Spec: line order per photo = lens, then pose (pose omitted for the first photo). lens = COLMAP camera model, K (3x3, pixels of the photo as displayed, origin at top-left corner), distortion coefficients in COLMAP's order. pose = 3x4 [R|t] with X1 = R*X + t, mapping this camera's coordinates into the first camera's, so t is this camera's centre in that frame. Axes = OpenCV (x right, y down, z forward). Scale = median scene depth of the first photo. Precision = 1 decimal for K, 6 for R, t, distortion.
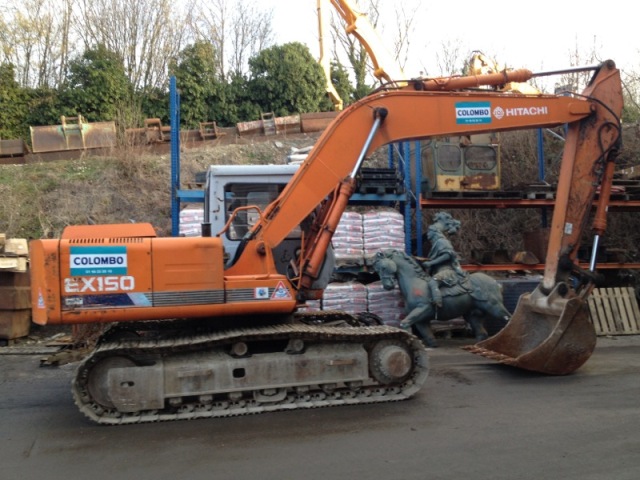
lens RADIAL K [[566.5, 0, 320.0], [0, 566.5, 240.0], [0, 0, 1]] dist [0.145682, -0.272255]
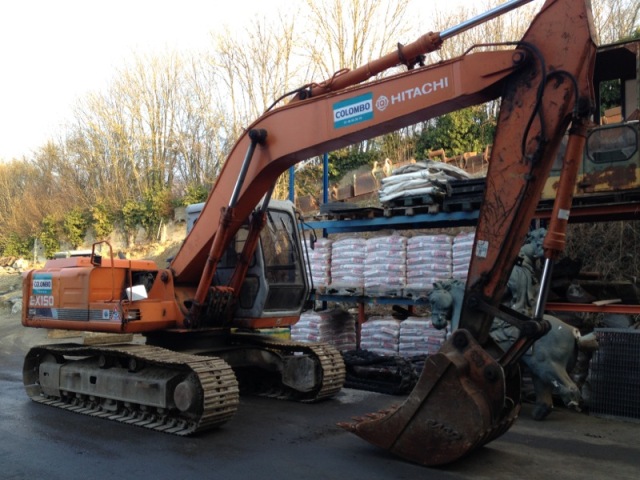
lens RADIAL K [[566.5, 0, 320.0], [0, 566.5, 240.0], [0, 0, 1]] dist [0.145682, -0.272255]
pose [[0.633576, -0.043418, -0.772461, 0.850937], [0.004862, 0.998628, -0.052142, 0.003165], [0.773665, 0.029280, 0.632918, 0.456087]]
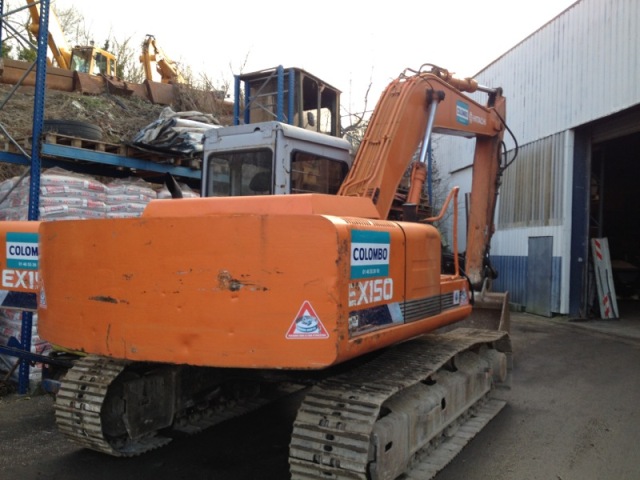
lens RADIAL K [[566.5, 0, 320.0], [0, 566.5, 240.0], [0, 0, 1]] dist [0.145682, -0.272255]
pose [[0.722924, 0.034262, 0.690078, -0.617207], [-0.037290, 0.999249, -0.010547, 0.021660], [-0.689921, -0.018108, 0.723658, 0.436373]]
